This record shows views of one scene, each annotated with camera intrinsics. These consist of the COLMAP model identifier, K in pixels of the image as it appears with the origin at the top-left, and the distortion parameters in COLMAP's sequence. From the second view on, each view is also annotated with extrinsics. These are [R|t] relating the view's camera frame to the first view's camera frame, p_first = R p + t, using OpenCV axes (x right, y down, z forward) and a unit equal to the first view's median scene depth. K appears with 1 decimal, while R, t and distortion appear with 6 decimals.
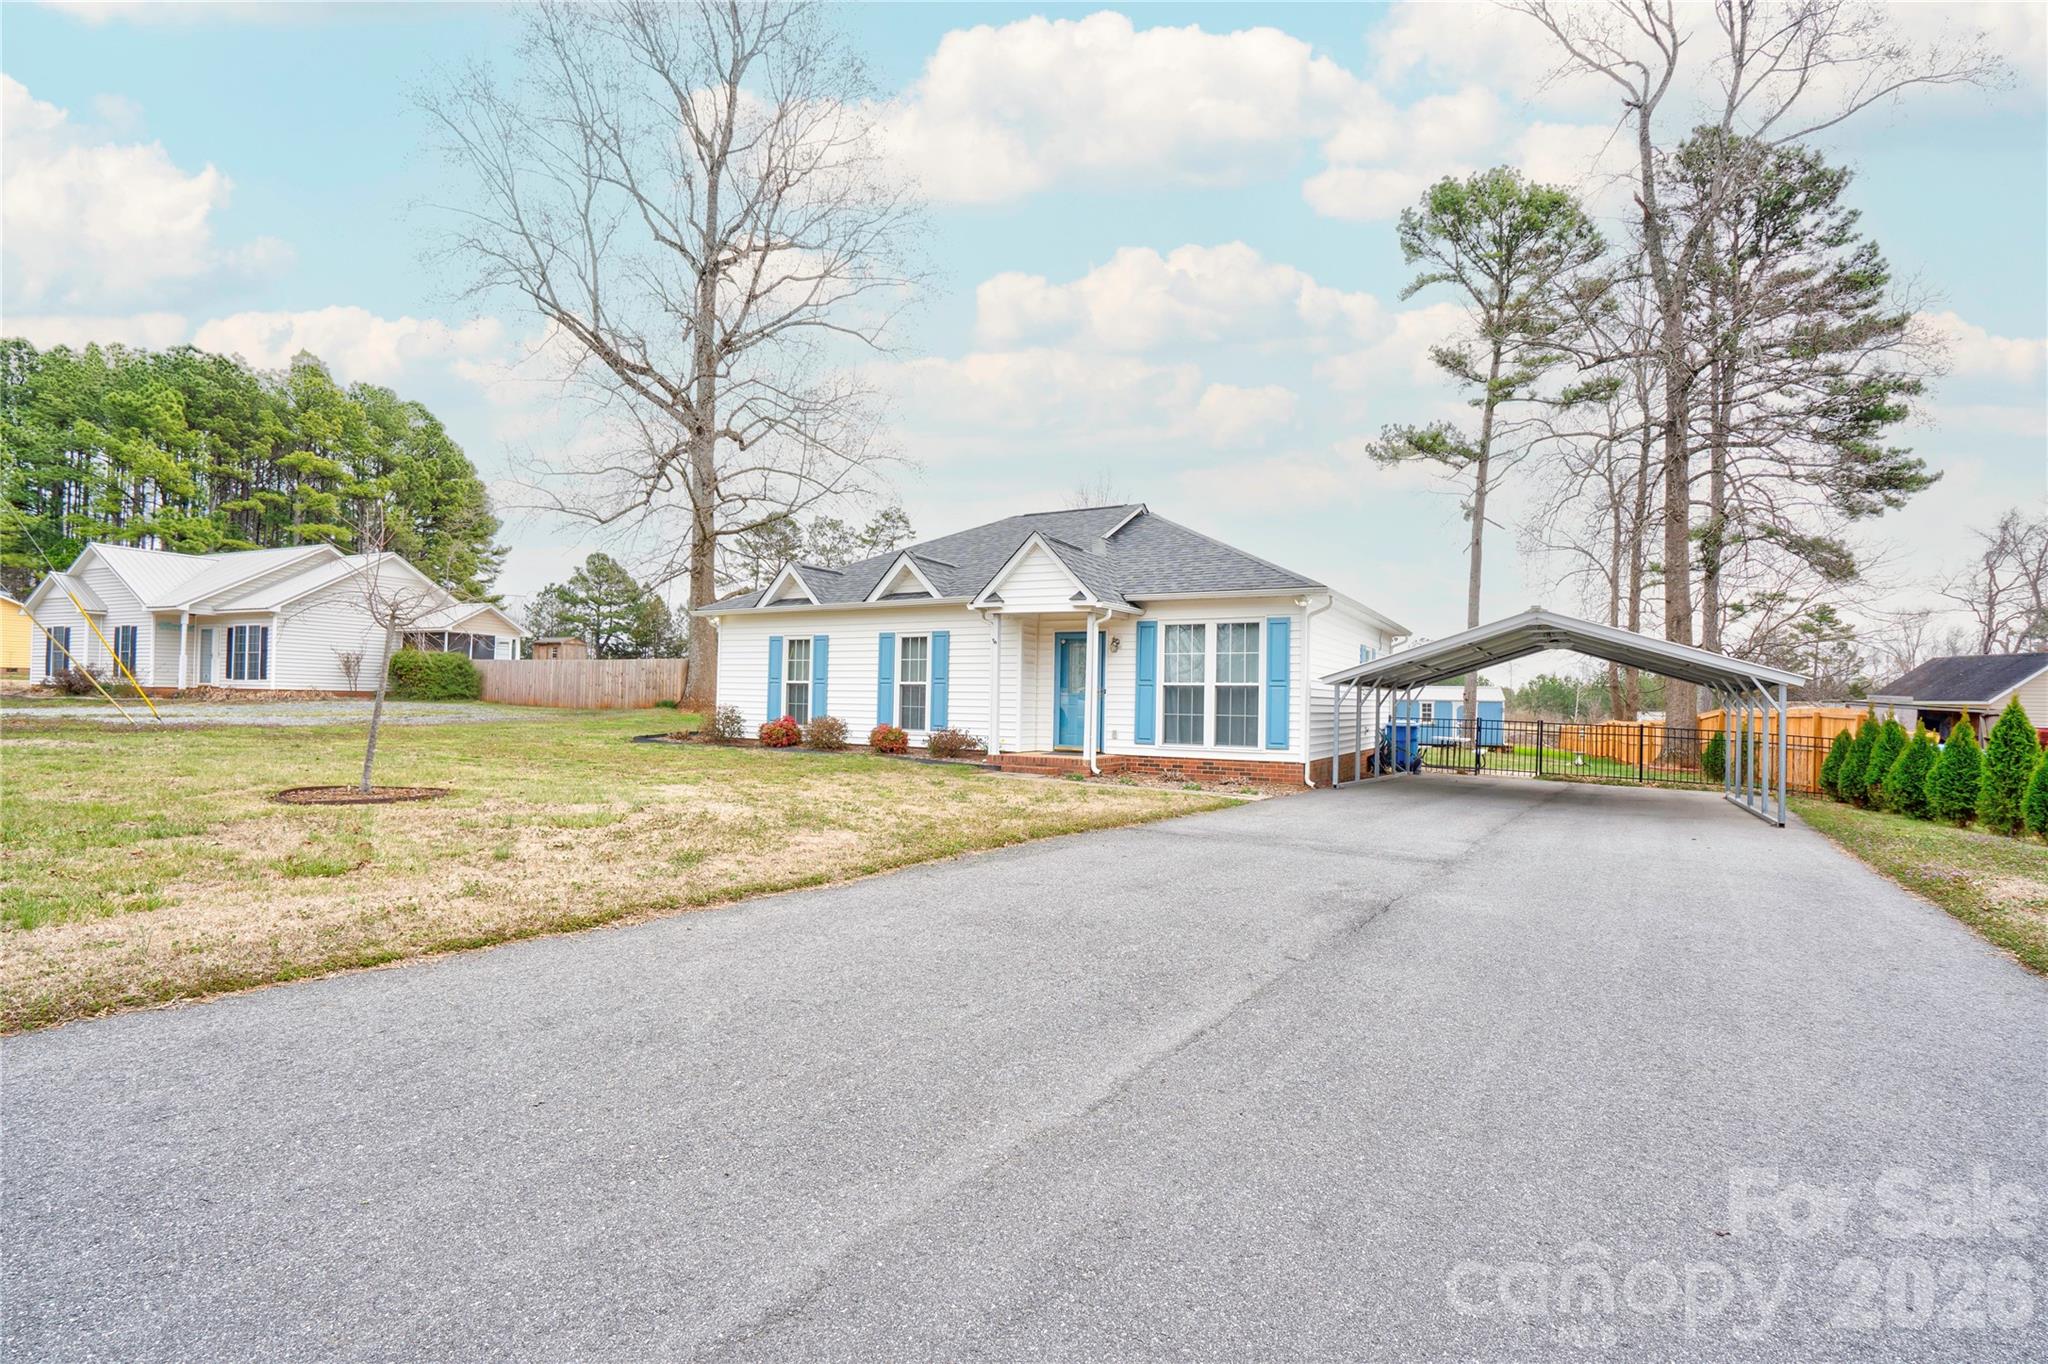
lens RADIAL K [[945.3, 0, 1022.2], [0, 945.3, 682.0], [0, 0, 1]] dist [-0.031350, 0.016003]
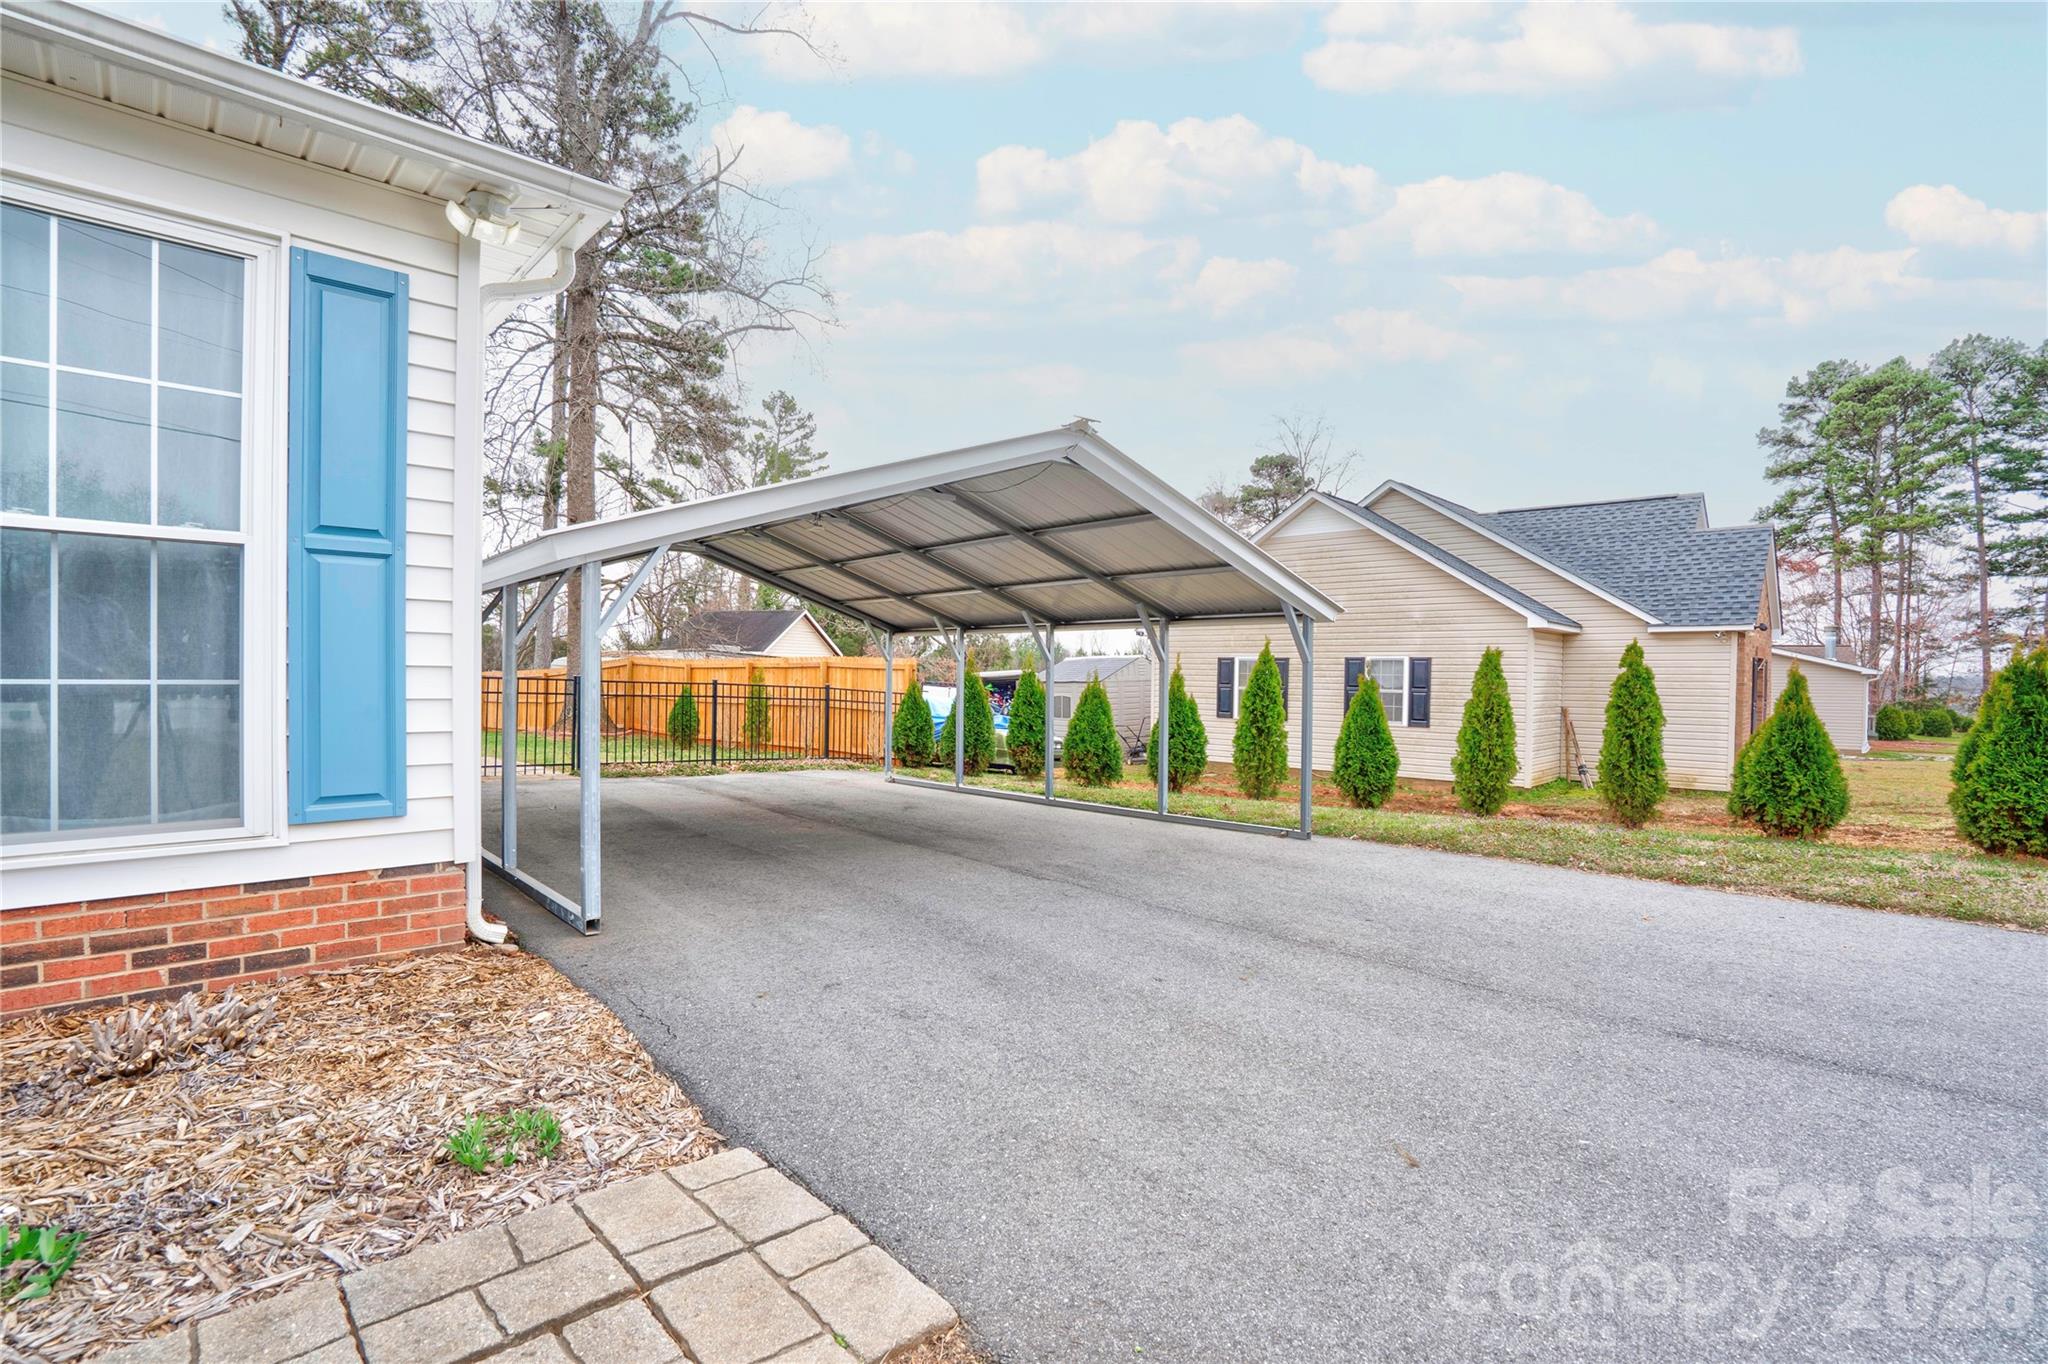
lens RADIAL K [[945.3, 0, 1022.2], [0, 945.3, 682.0], [0, 0, 1]] dist [-0.031350, 0.016003]
pose [[0.304805, -0.021890, 0.952163, 0.092344], [-0.024902, 0.999211, 0.030943, 0.023031], [-0.952089, -0.033142, 0.304019, 0.707044]]
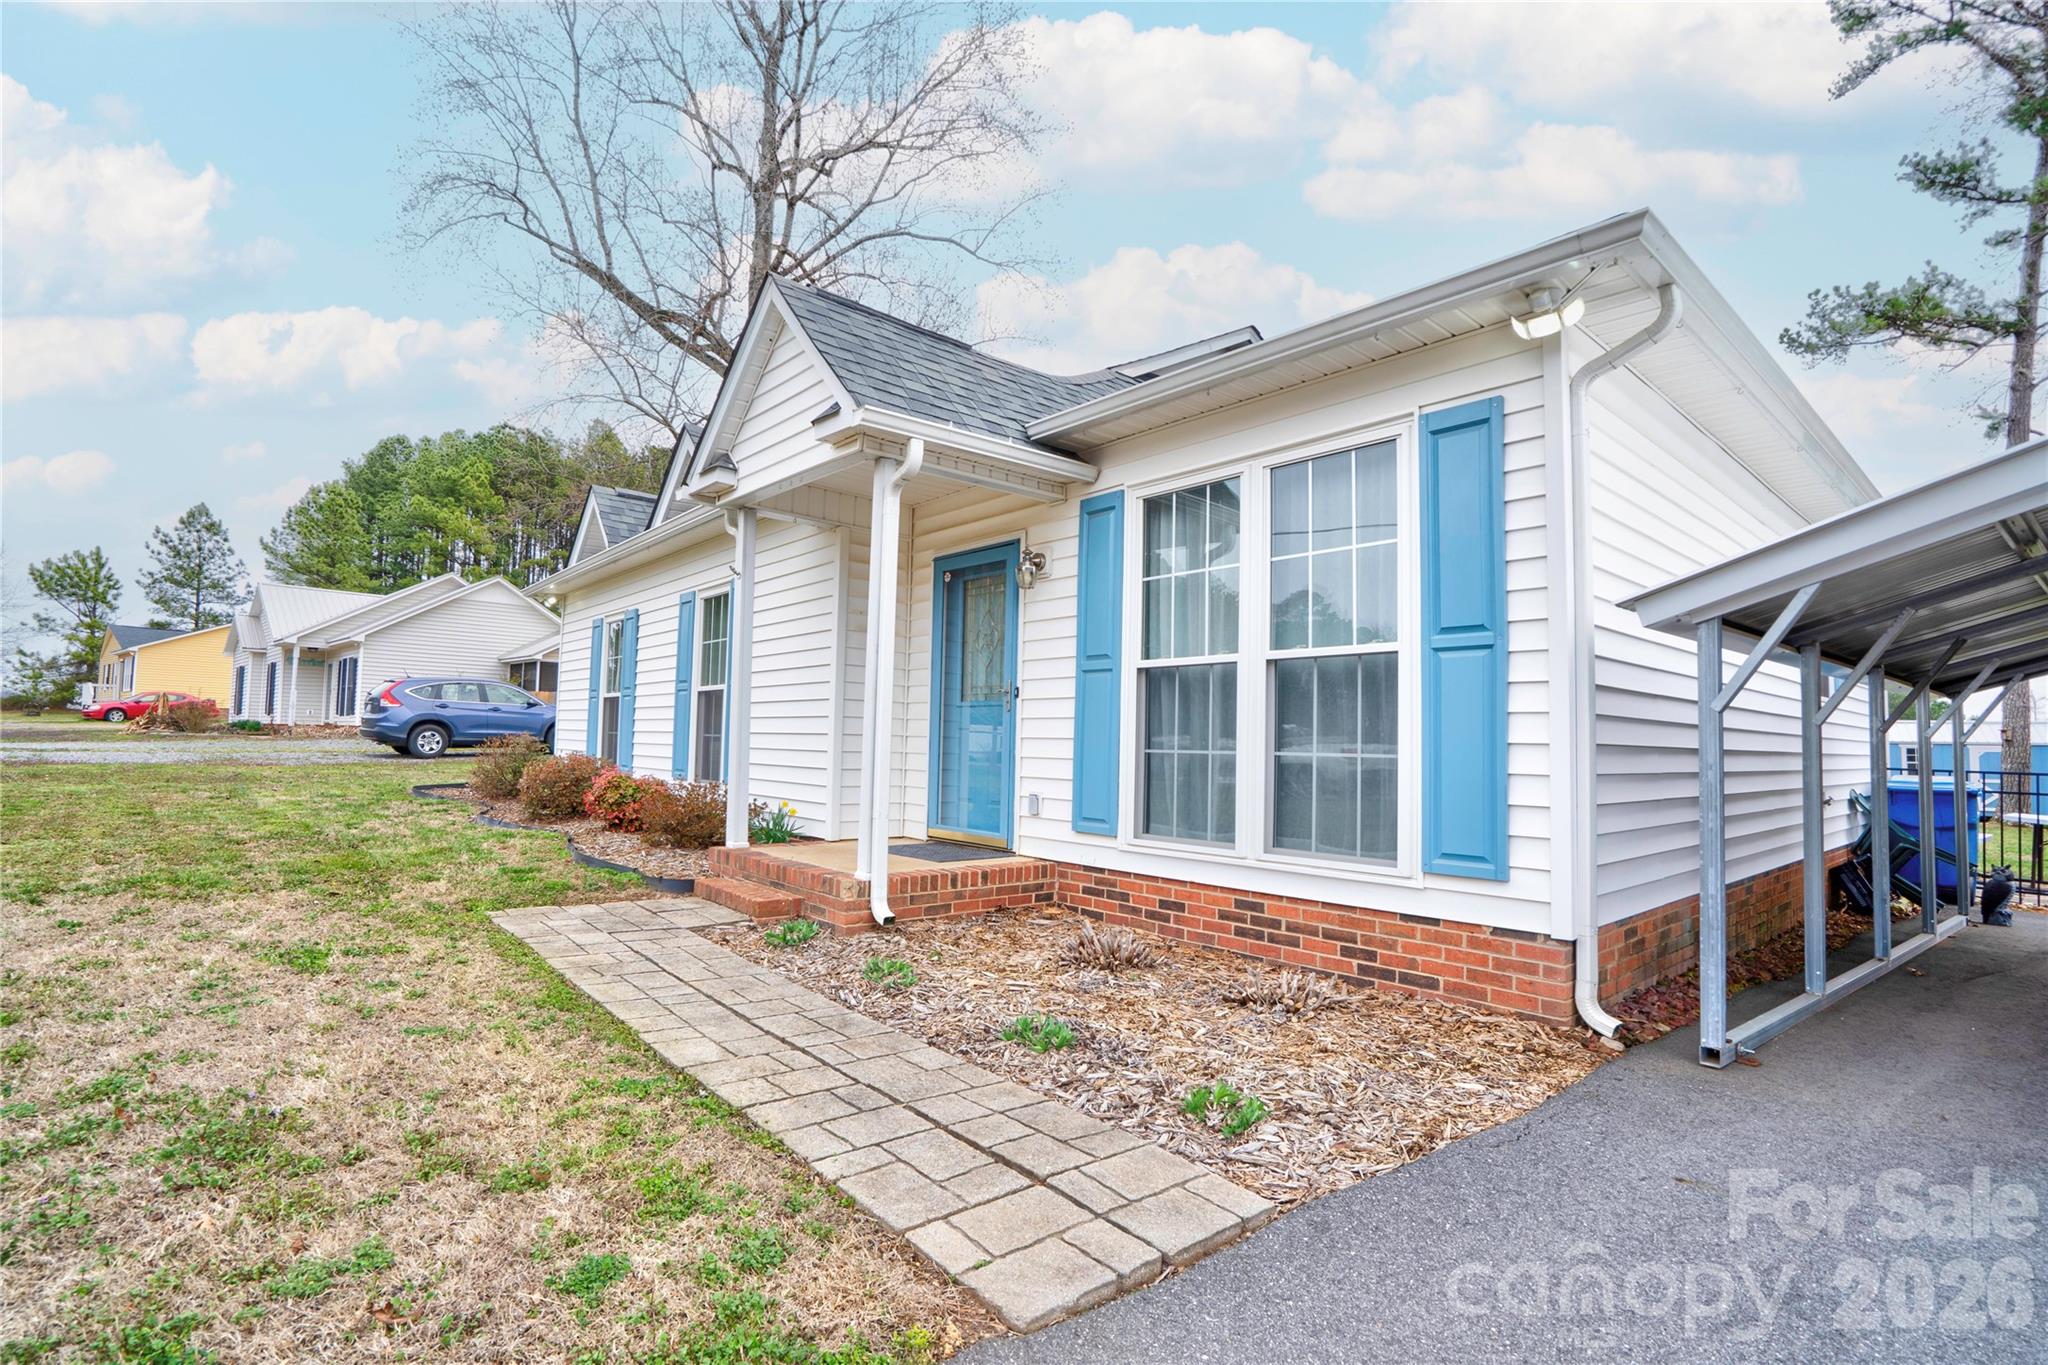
lens RADIAL K [[968.2, 0, 1008.5], [0, 968.2, 681.5], [0, 0, 1]] dist [-0.048955, 0.018514]
pose [[0.942763, -0.016630, -0.333047, 0.219580], [-0.000914, 0.998623, -0.052452, 0.026805], [0.333461, 0.049755, 0.941450, 0.636217]]
